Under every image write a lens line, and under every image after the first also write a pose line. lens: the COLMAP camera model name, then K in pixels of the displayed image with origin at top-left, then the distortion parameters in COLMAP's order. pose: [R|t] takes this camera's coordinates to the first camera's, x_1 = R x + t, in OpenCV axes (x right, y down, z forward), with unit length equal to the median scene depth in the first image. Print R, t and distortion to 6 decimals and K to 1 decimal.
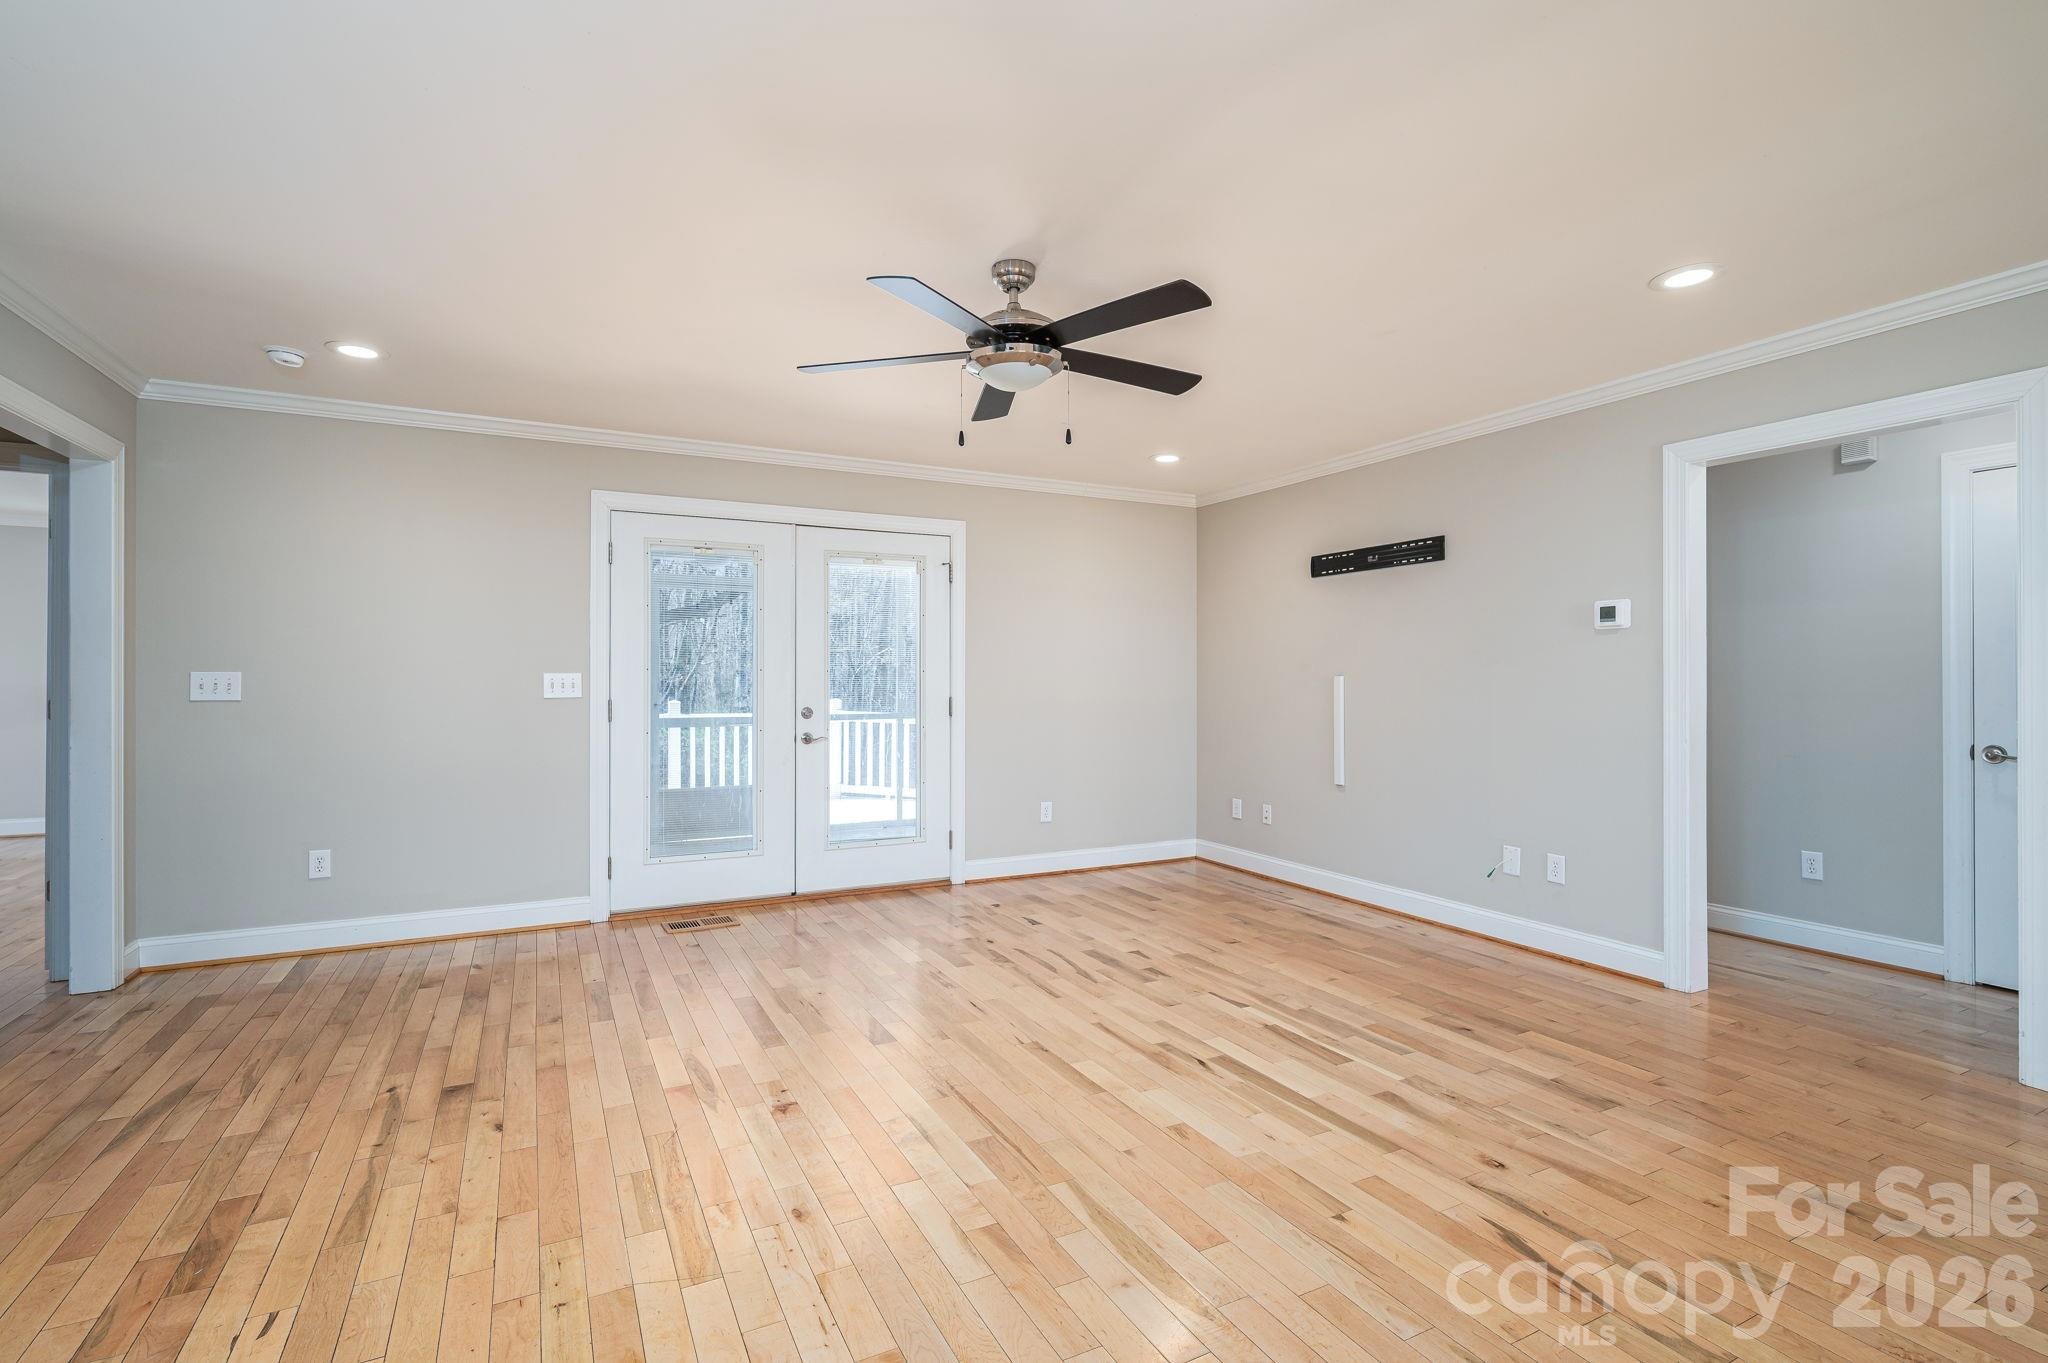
lens RADIAL K [[939.8, 0, 1017.5], [0, 939.8, 678.6], [0, 0, 1]] dist [-0.002495, -0.000394]
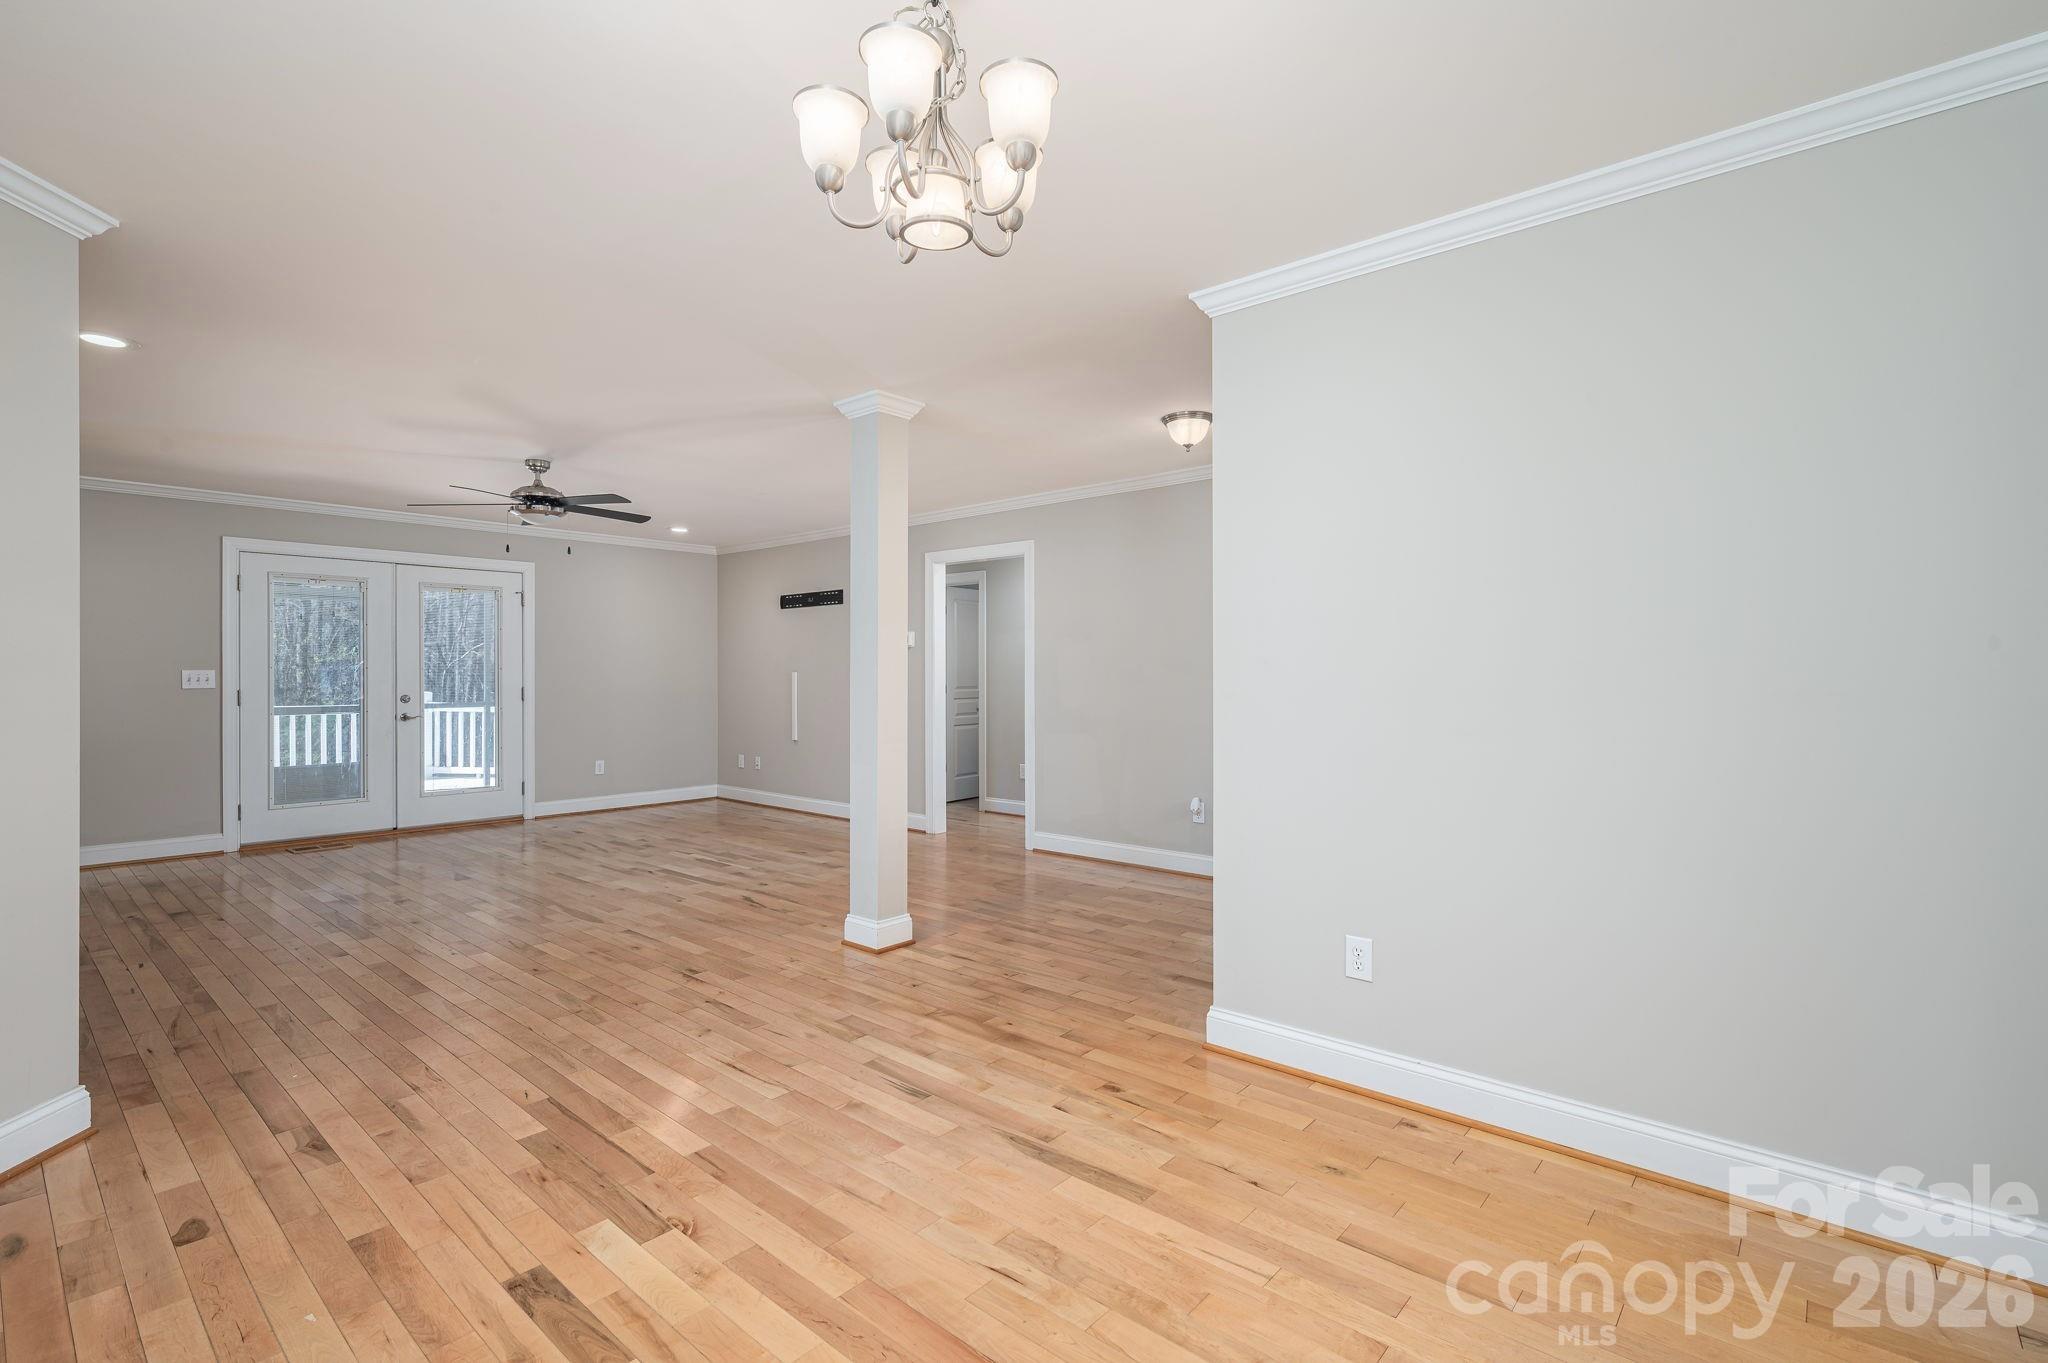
lens RADIAL K [[939.8, 0, 1013.0], [0, 939.8, 681.4], [0, 0, 1]] dist [-0.002495, -0.000394]
pose [[0.931780, -0.003771, 0.363004, 0.104284], [0.000808, 0.999965, 0.008314, -0.000141], [-0.363022, -0.007453, 0.931751, -0.590796]]
